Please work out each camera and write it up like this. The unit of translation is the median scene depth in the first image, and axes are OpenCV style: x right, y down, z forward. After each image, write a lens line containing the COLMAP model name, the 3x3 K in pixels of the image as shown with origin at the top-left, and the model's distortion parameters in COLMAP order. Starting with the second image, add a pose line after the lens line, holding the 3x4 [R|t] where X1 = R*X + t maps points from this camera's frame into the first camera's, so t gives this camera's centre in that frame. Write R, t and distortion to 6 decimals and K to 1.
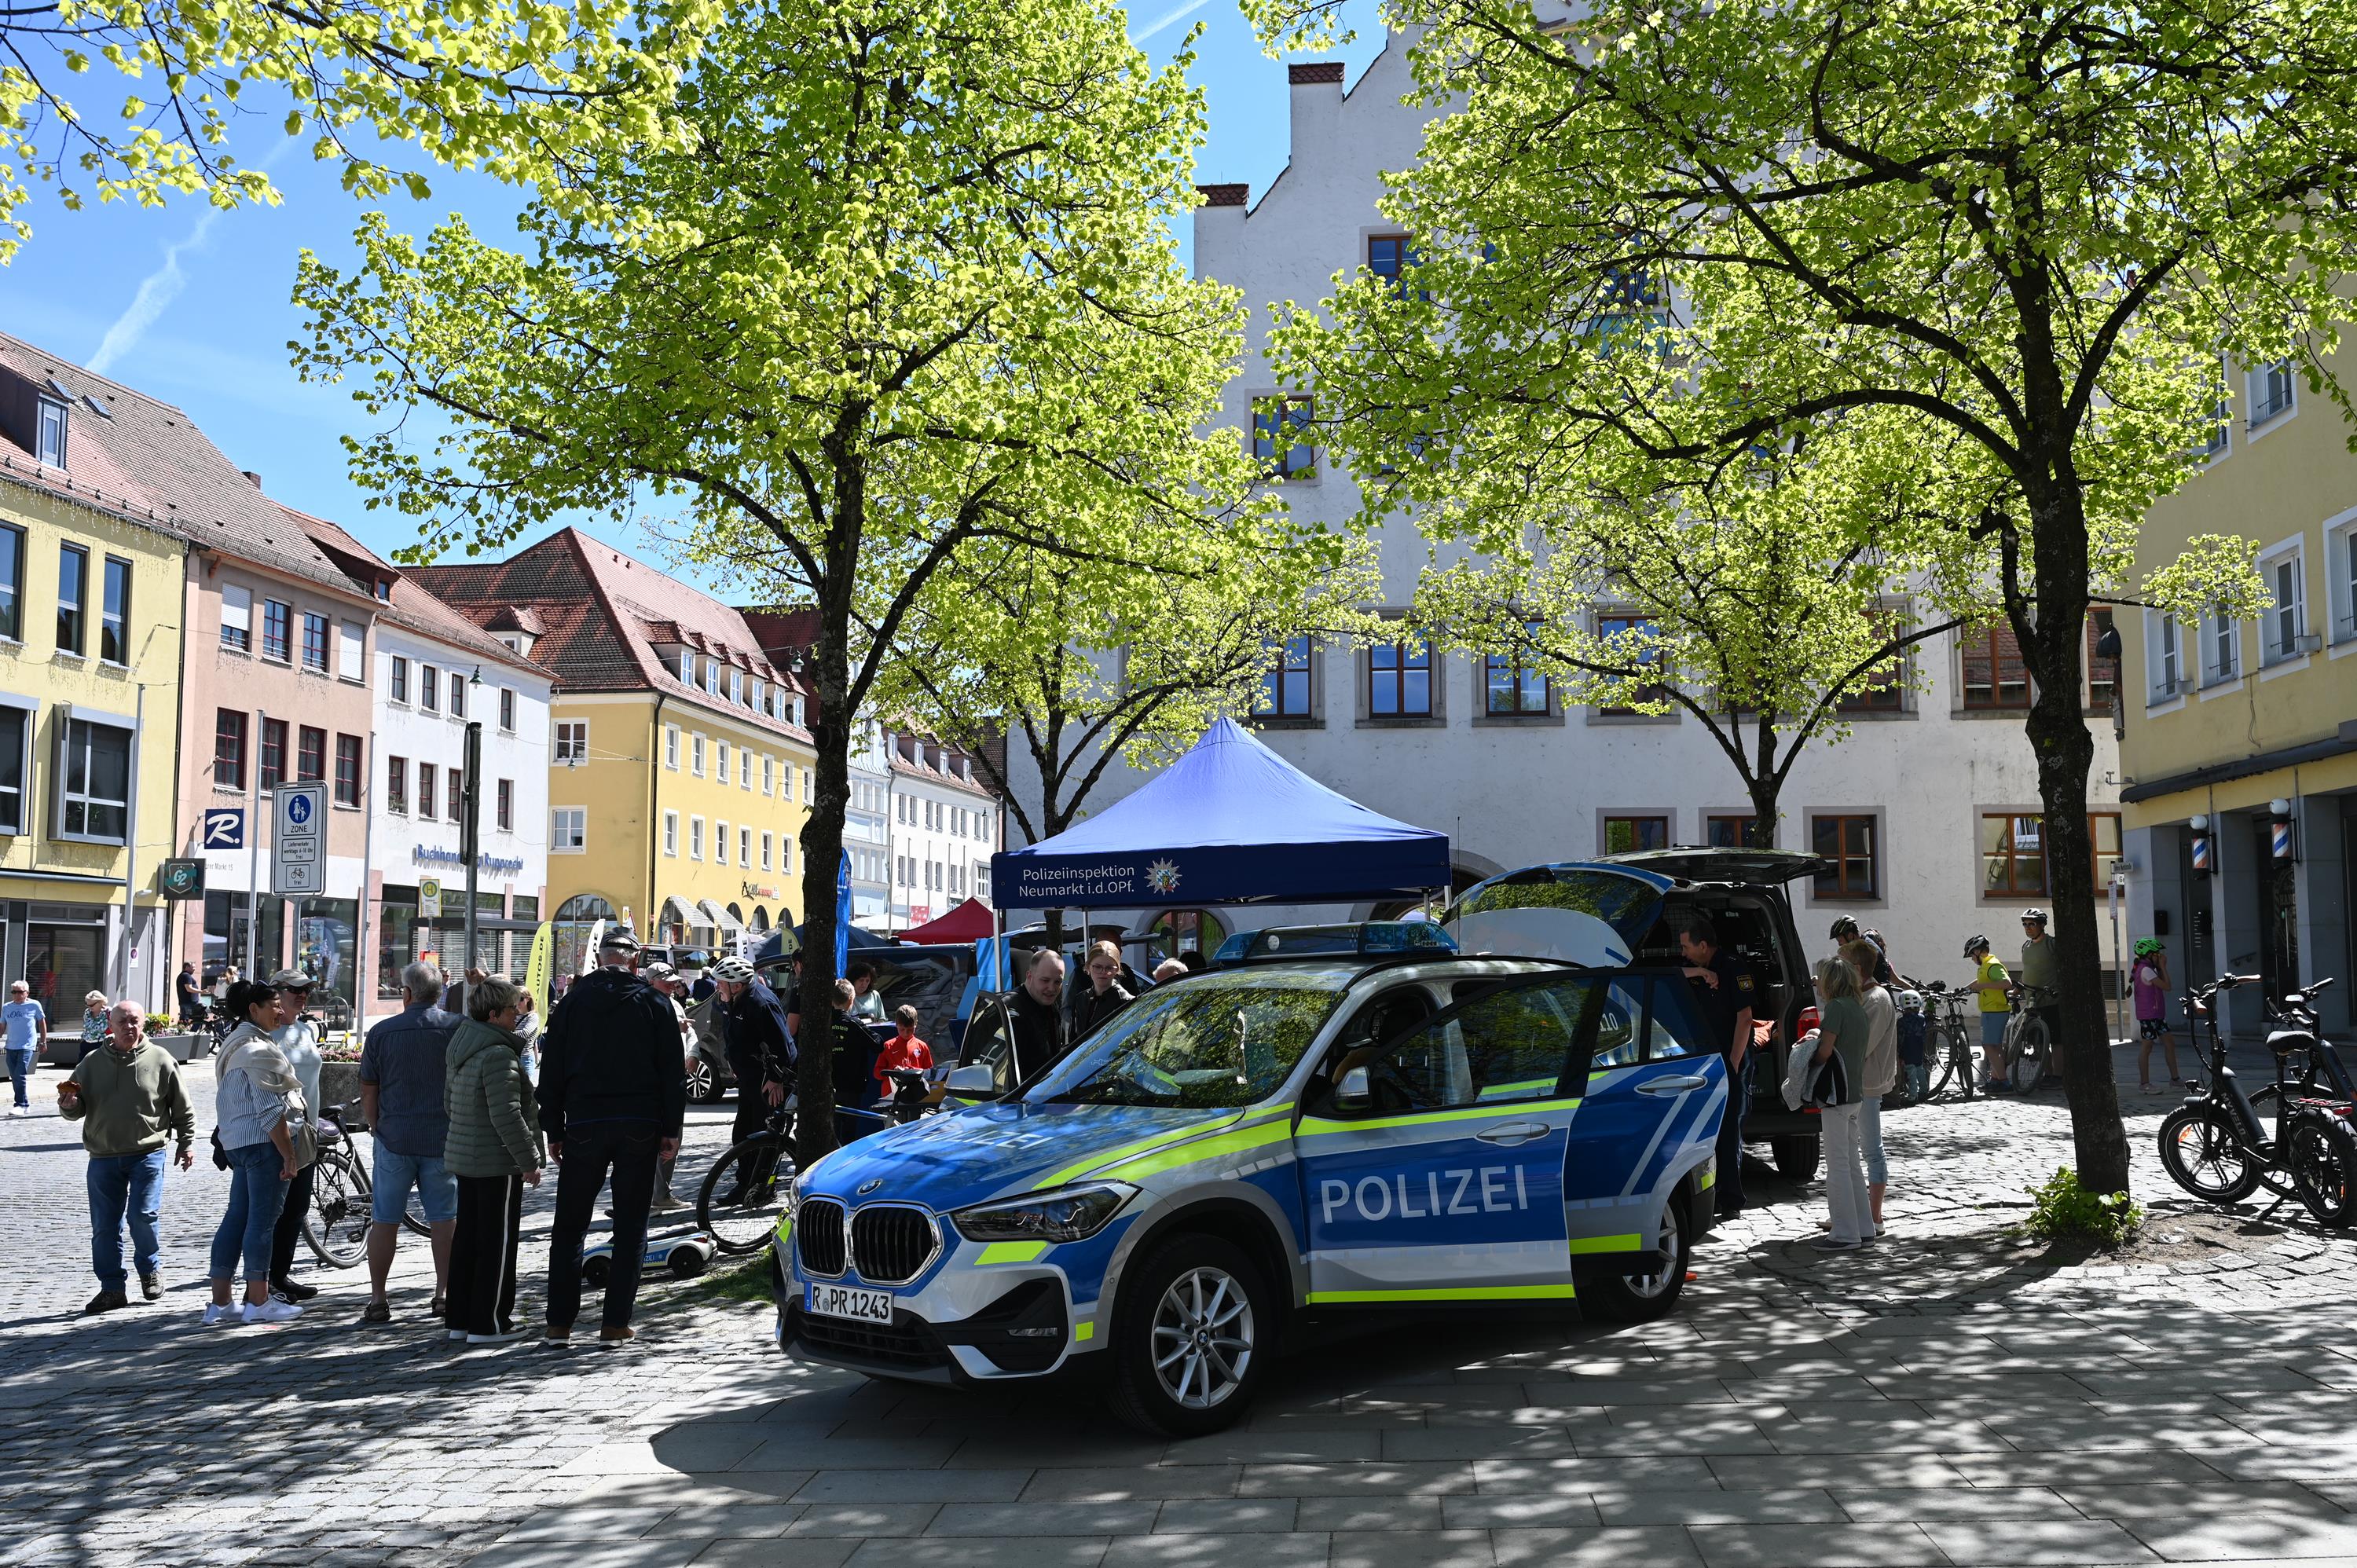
lens RADIAL K [[2103.1, 0, 1128.4], [0, 2103.1, 761.3], [0, 0, 1]] dist [0.022407, 0.007916]
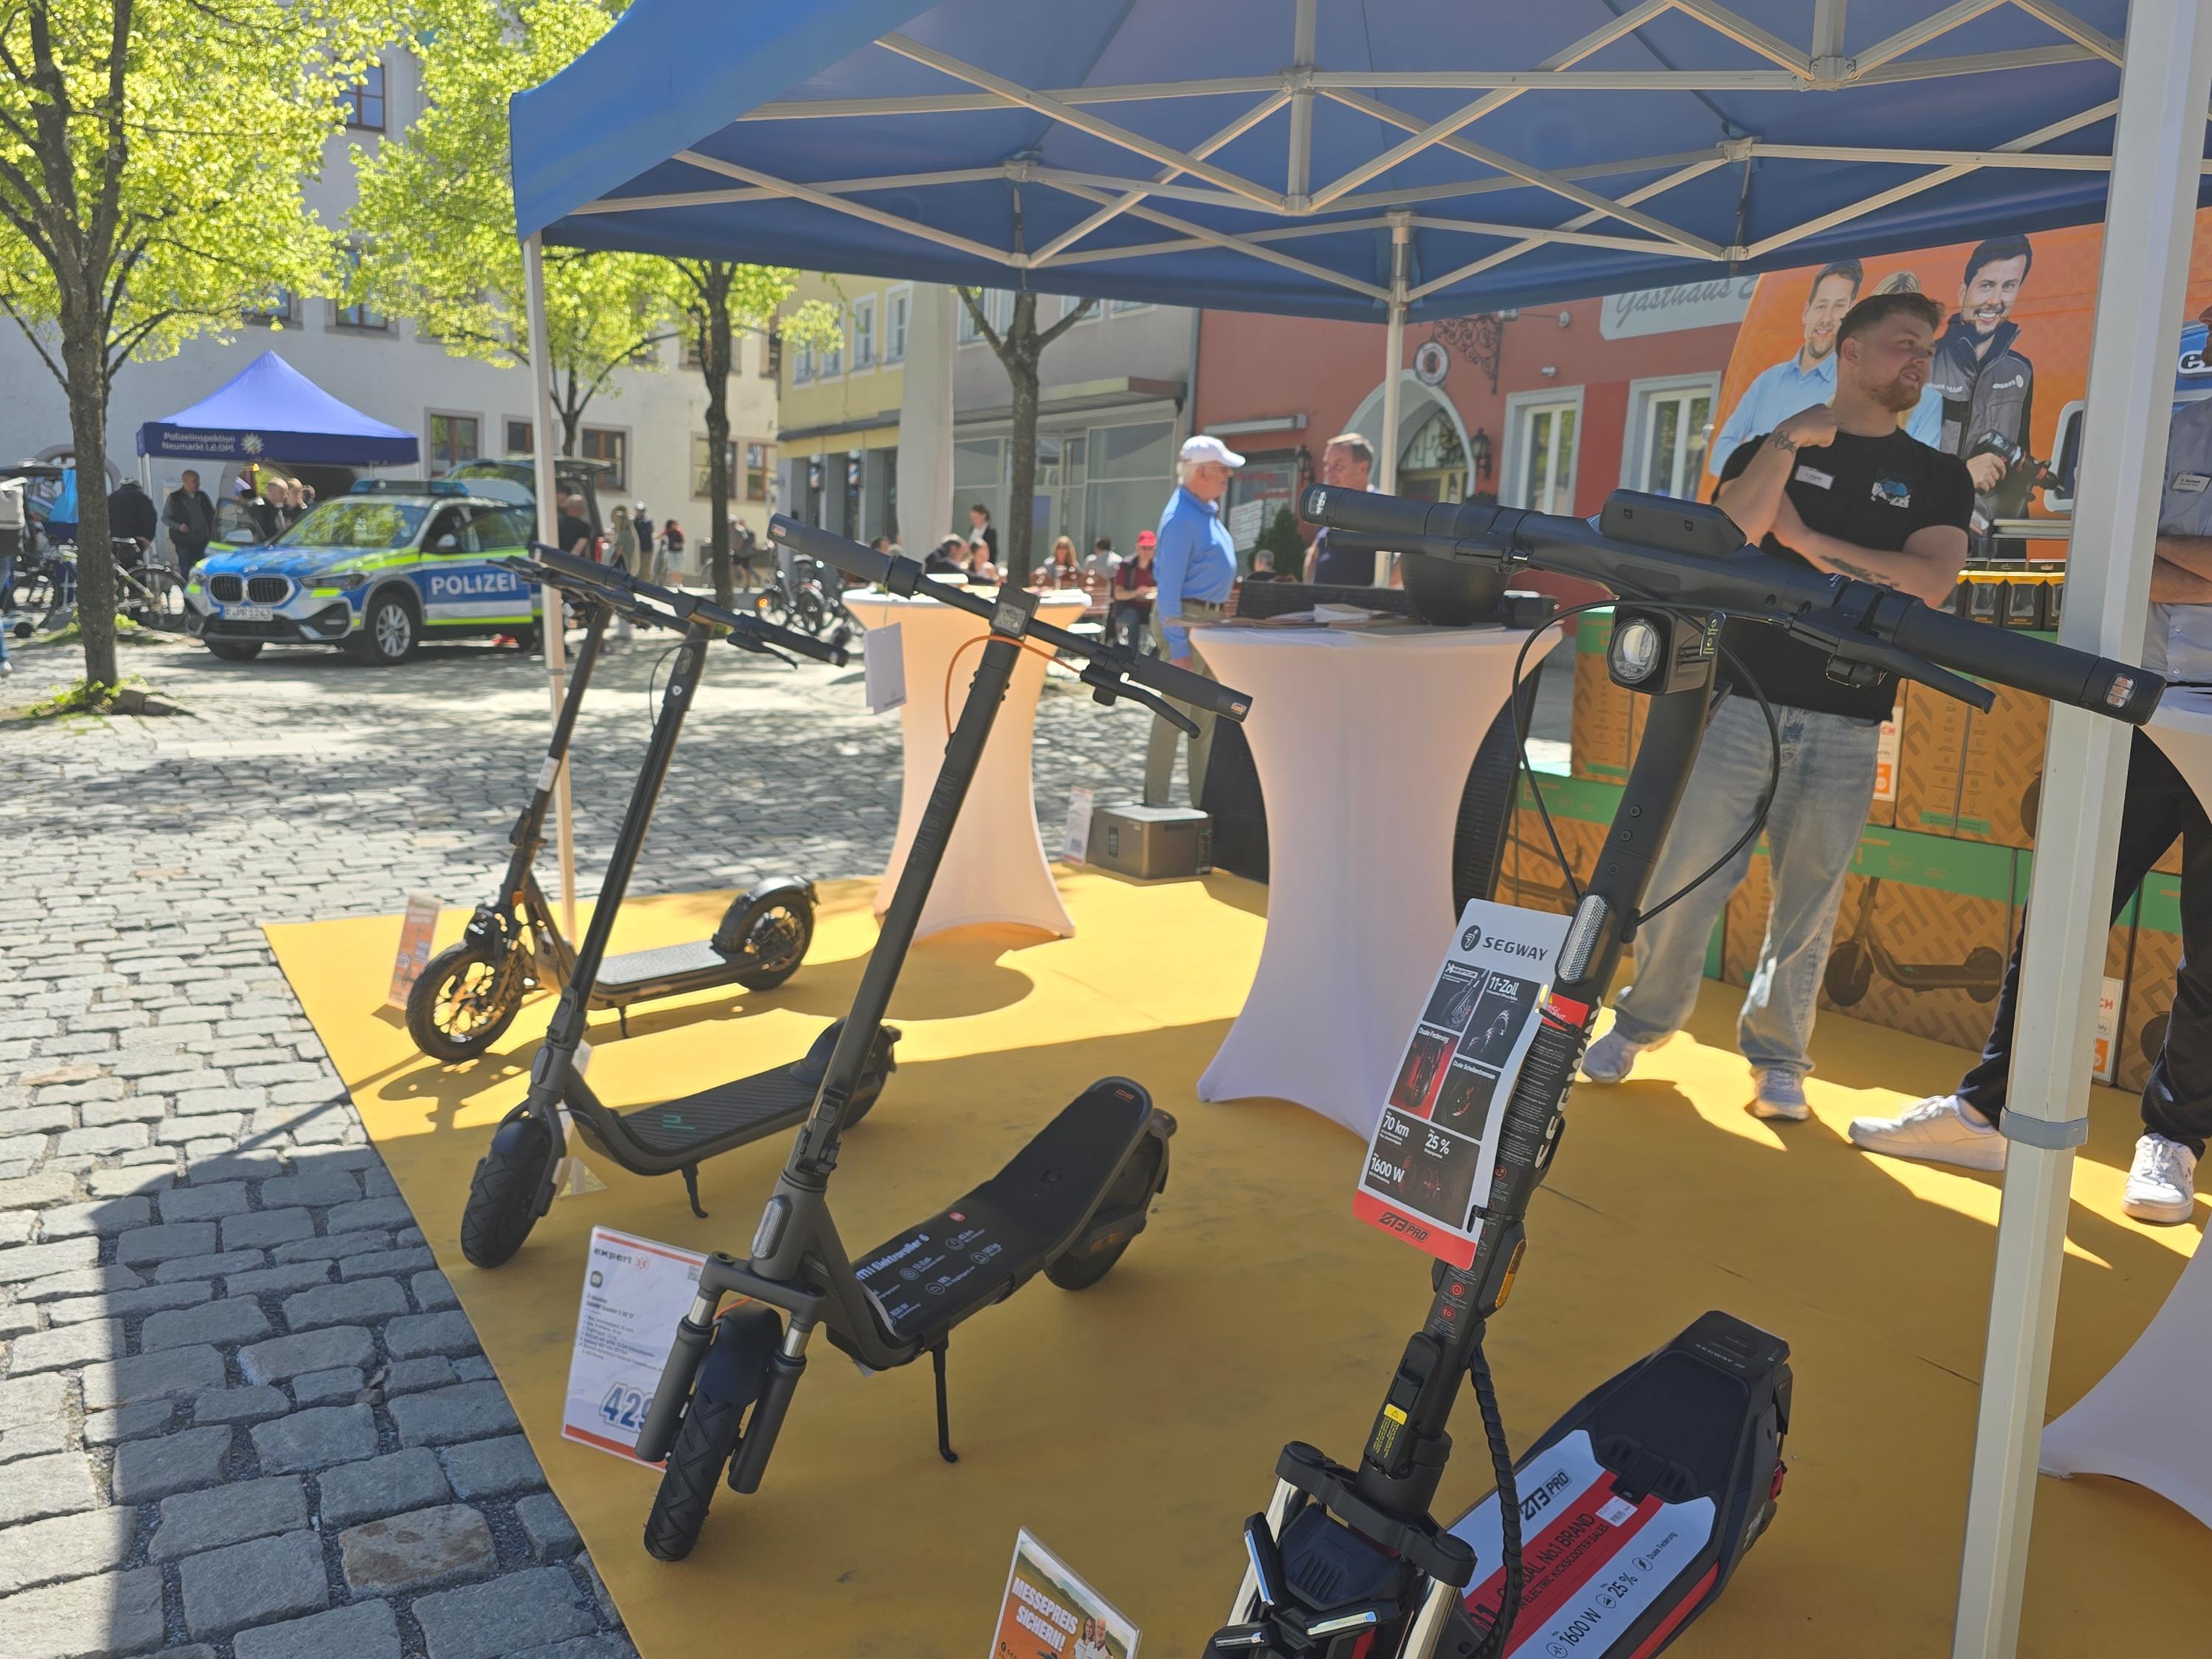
lens RADIAL K [[1828.0, 0, 1097.9], [0, 1828.0, 860.1], [0, 0, 1]] dist [0.089852, -0.109934]
pose [[0.827485, -0.040311, 0.560039, -0.348775], [-0.107420, 0.967631, 0.228368, -0.050547], [-0.551117, -0.249131, 0.796369, -0.915095]]
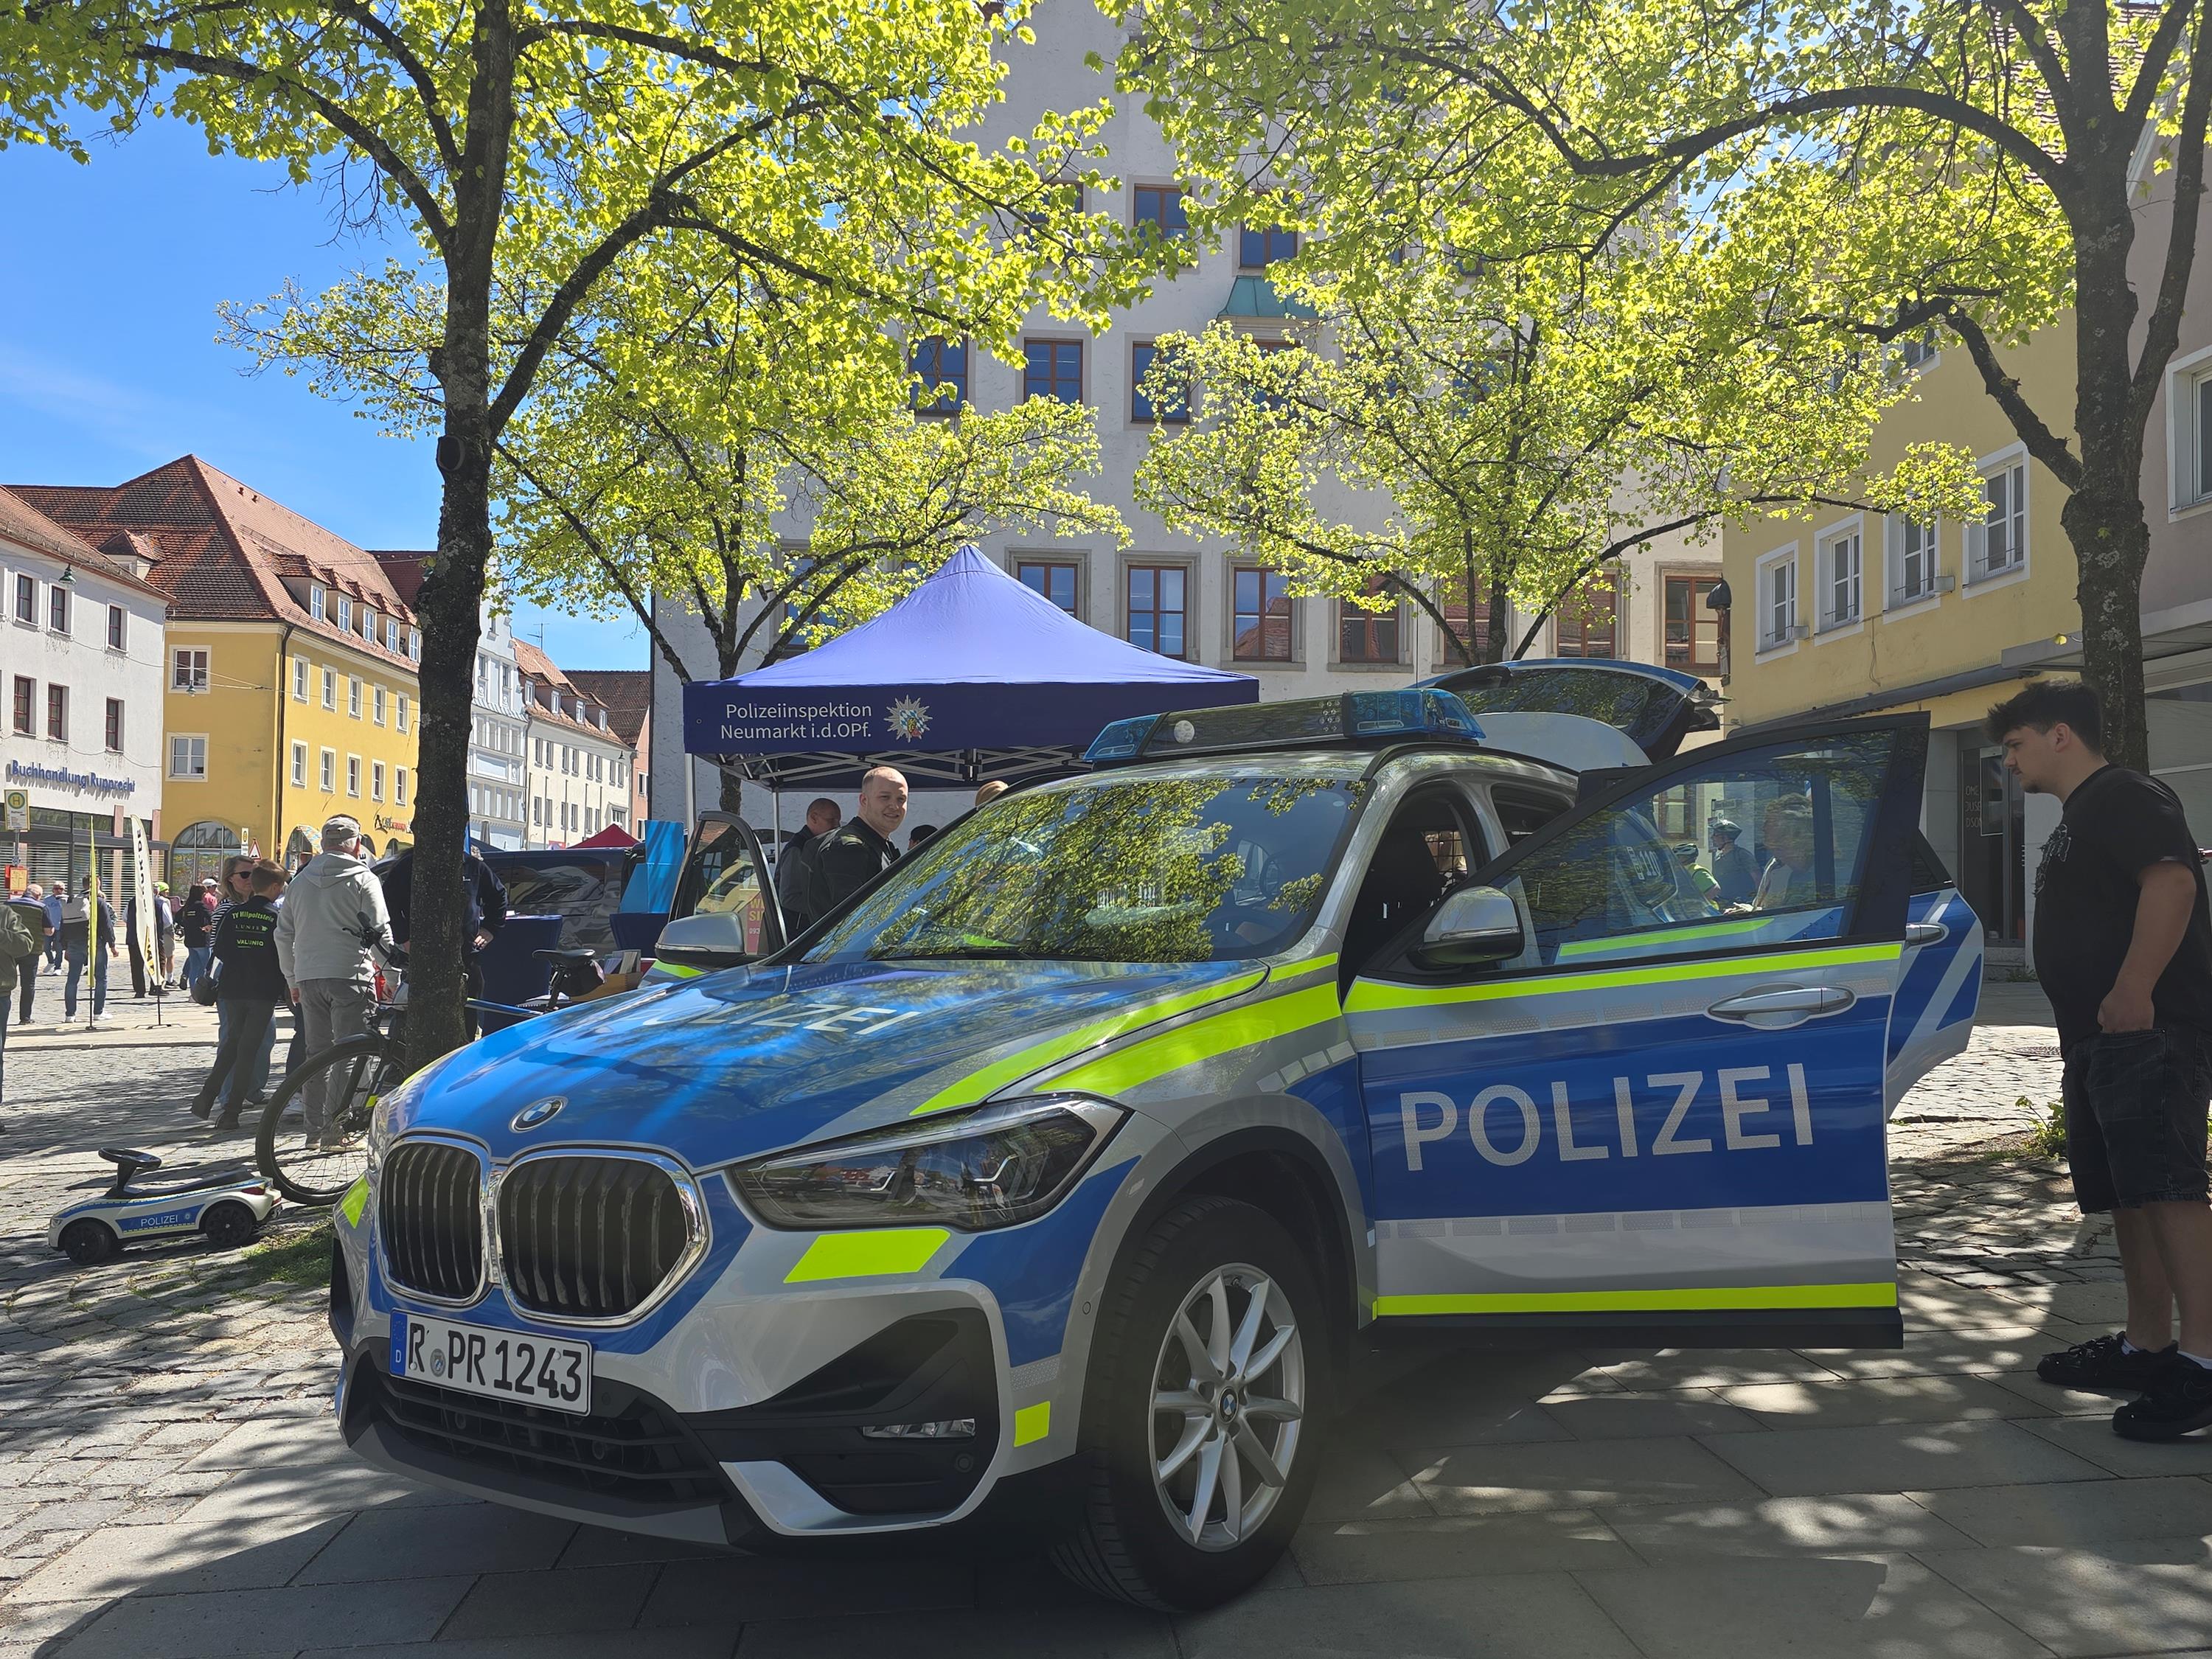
lens RADIAL K [[1828.0, 0, 1097.9], [0, 1828.0, 860.1], [0, 0, 1]] dist [0.089852, -0.109934]
pose [[0.981955, 0.017593, 0.188292, -0.050180], [-0.030337, 0.997423, 0.065016, 0.073186], [-0.186663, -0.069555, 0.979959, 0.366835]]
